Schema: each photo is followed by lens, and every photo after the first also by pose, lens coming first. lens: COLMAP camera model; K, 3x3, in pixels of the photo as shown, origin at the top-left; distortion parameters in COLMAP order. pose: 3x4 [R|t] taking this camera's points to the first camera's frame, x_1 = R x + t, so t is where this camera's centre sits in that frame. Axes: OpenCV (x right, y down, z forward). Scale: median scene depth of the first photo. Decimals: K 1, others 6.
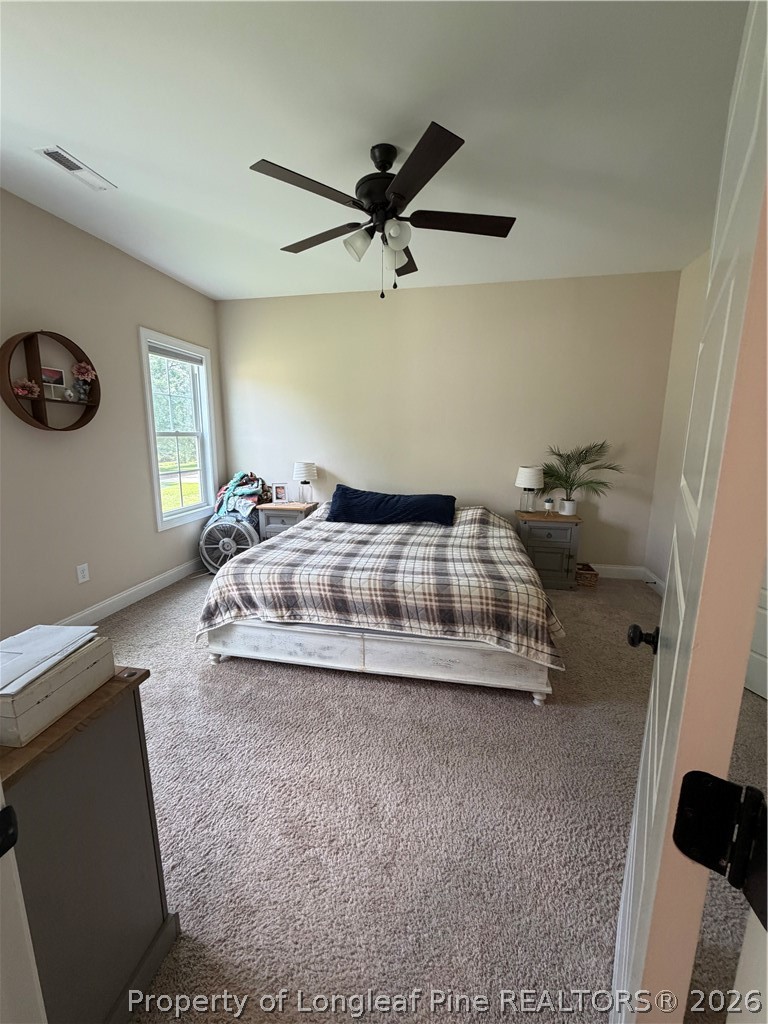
lens RADIAL K [[408.5, 0, 382.3], [0, 408.5, 508.6], [0, 0, 1]] dist [0.000093, 0.000153]
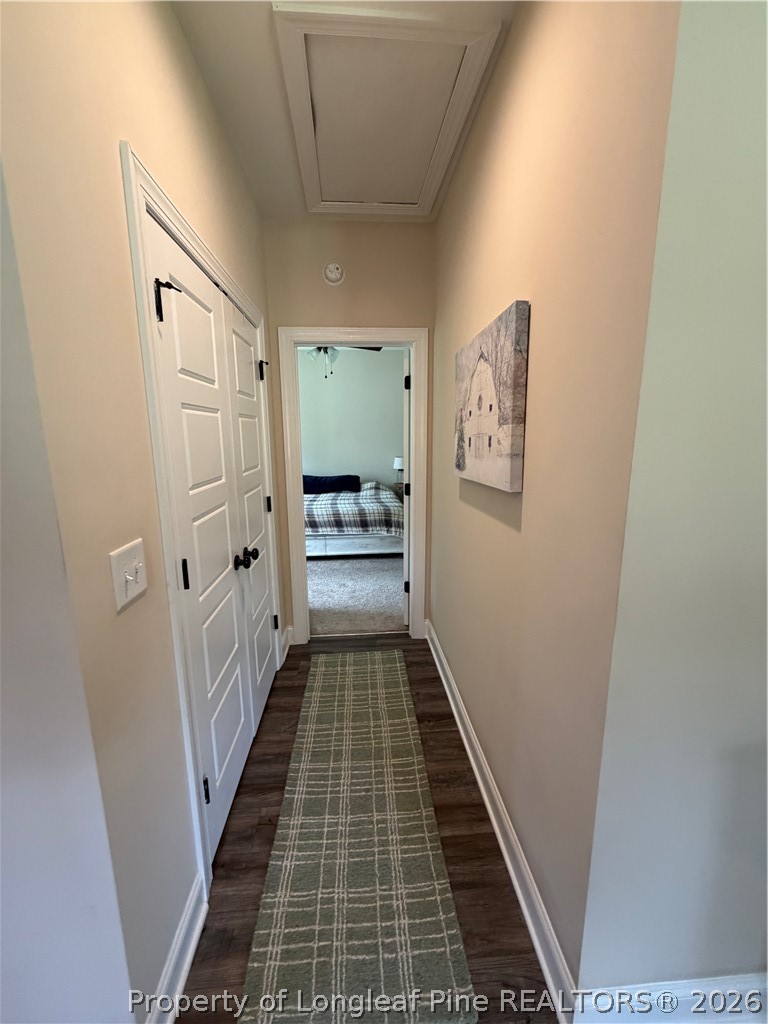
lens RADIAL K [[408.5, 0, 382.3], [0, 408.5, 508.6], [0, 0, 1]] dist [0.000093, 0.000153]
pose [[0.963370, -0.061384, 0.261056, -0.303430], [0.061524, 0.998076, 0.007643, 0.166690], [-0.261023, 0.008698, 0.965293, -1.100354]]
